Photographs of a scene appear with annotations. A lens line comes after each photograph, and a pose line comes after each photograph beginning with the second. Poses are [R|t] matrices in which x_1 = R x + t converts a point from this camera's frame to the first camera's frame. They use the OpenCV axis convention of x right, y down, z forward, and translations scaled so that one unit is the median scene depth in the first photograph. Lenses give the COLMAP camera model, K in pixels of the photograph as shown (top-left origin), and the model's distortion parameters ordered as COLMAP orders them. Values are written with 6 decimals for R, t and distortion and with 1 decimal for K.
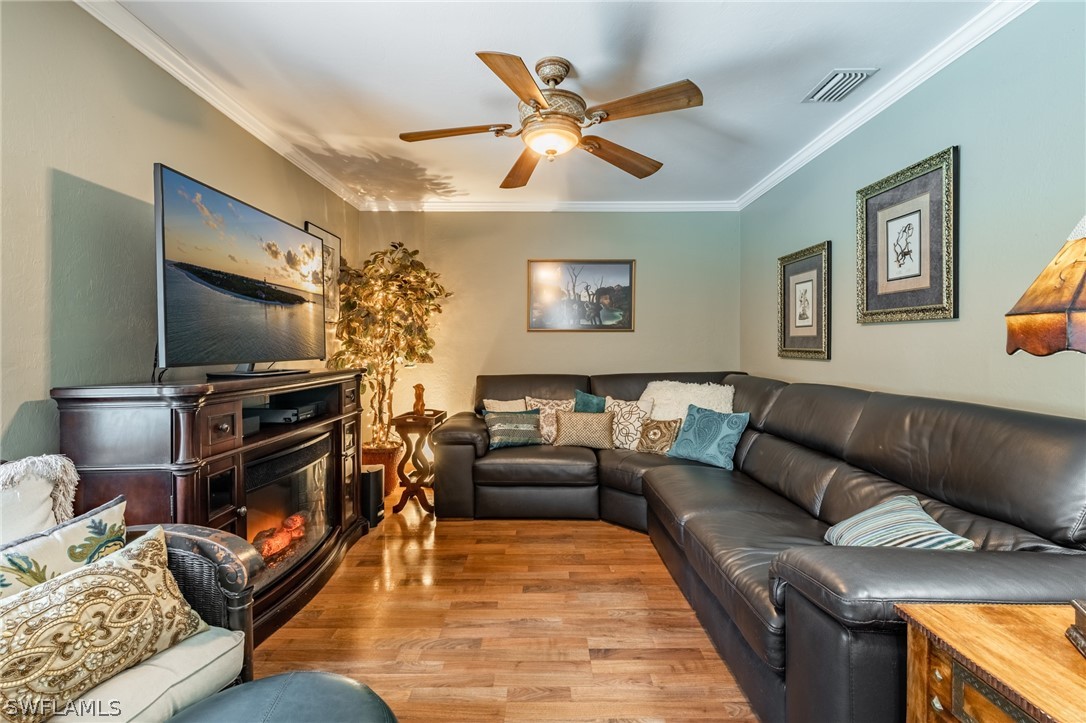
lens RADIAL K [[490.8, 0, 525.9], [0, 490.8, 348.3], [0, 0, 1]] dist [0.000798, -0.000062]
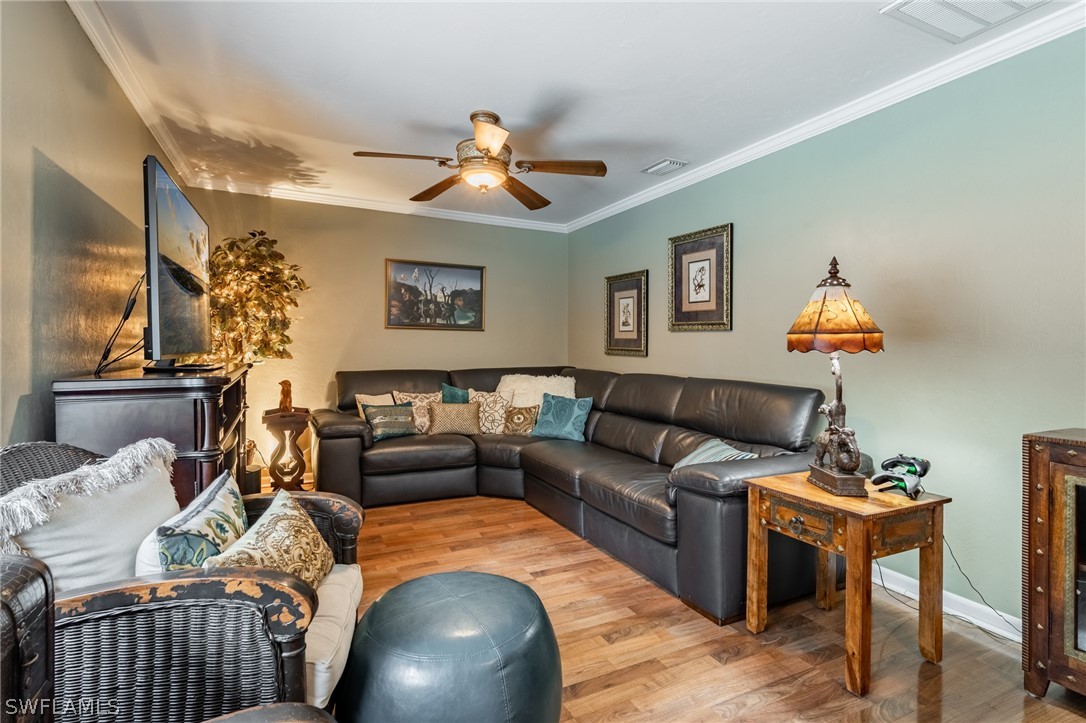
lens RADIAL K [[527.2, 0, 517.9], [0, 527.2, 339.4], [0, 0, 1]] dist [-0.002848, -0.000183]
pose [[0.905266, 0.018160, 0.424457, -0.383178], [-0.013183, 0.999806, -0.014661, 0.002463], [-0.424641, 0.007676, 0.905329, -0.207935]]
